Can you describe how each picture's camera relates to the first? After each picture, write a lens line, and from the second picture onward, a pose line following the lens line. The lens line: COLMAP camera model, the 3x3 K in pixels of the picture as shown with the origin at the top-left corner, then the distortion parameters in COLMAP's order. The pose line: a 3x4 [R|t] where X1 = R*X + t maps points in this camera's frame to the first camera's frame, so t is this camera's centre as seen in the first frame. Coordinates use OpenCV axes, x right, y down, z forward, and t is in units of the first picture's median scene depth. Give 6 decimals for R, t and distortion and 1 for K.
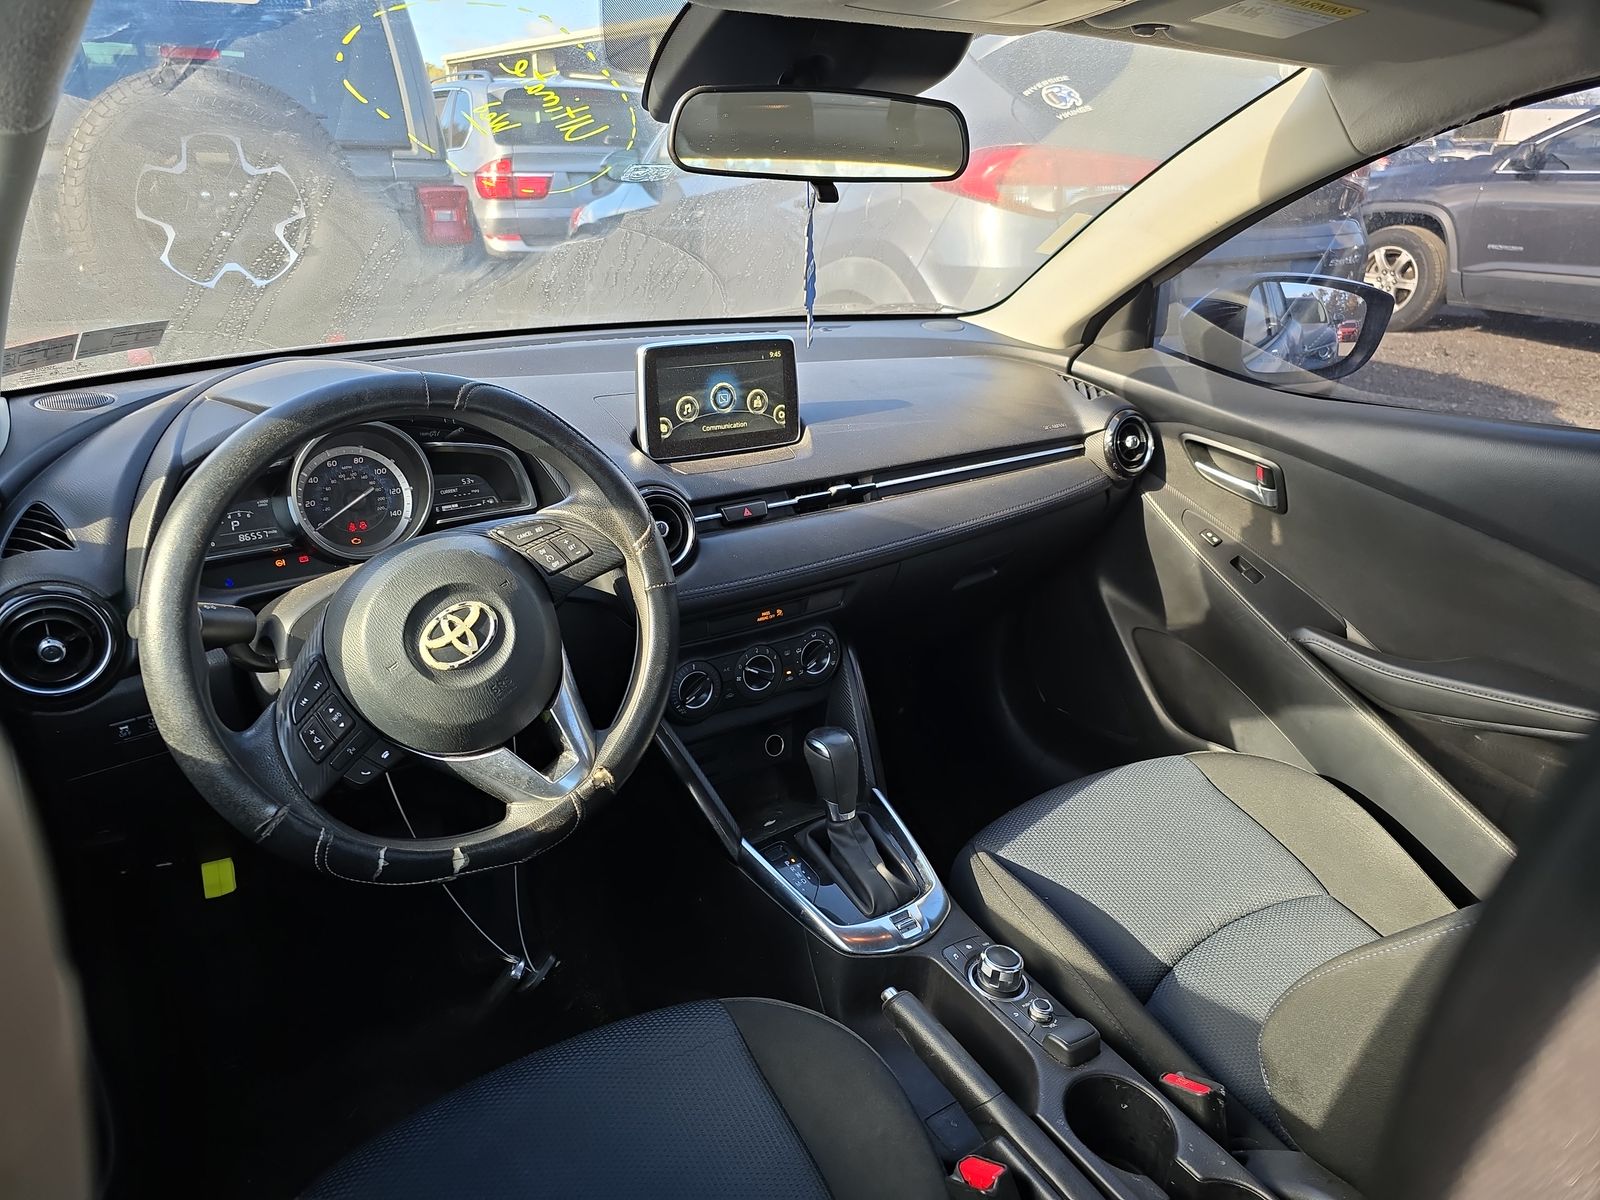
lens RADIAL K [[1017.7, 0, 800.0], [0, 1017.7, 600.0], [0, 0, 1]] dist [-0.003623, -0.003912]
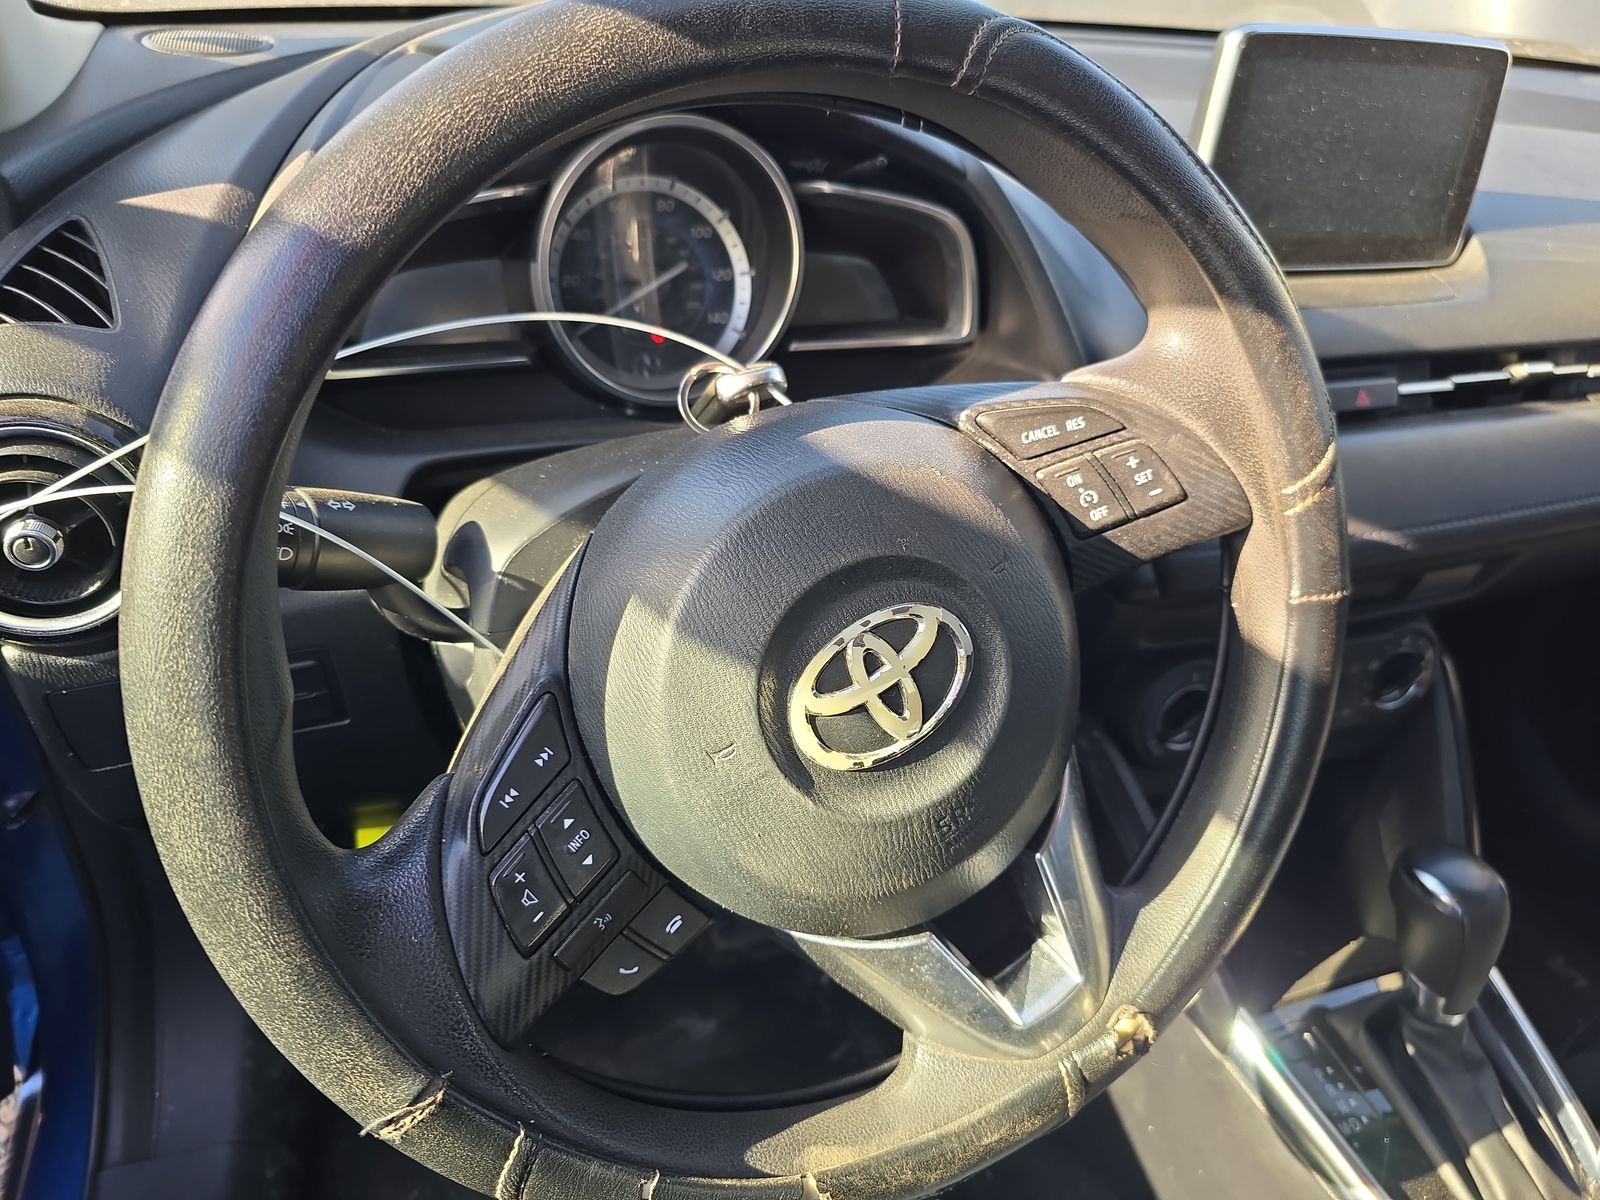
lens RADIAL K [[1017.7, 0, 800.0], [0, 1017.7, 600.0], [0, 0, 1]] dist [-0.003623, -0.003912]
pose [[0.965031, 0.183708, -0.186993, -0.284662], [-0.144206, 0.967753, 0.206538, -0.072217], [0.218905, -0.172351, 0.960404, 0.588084]]
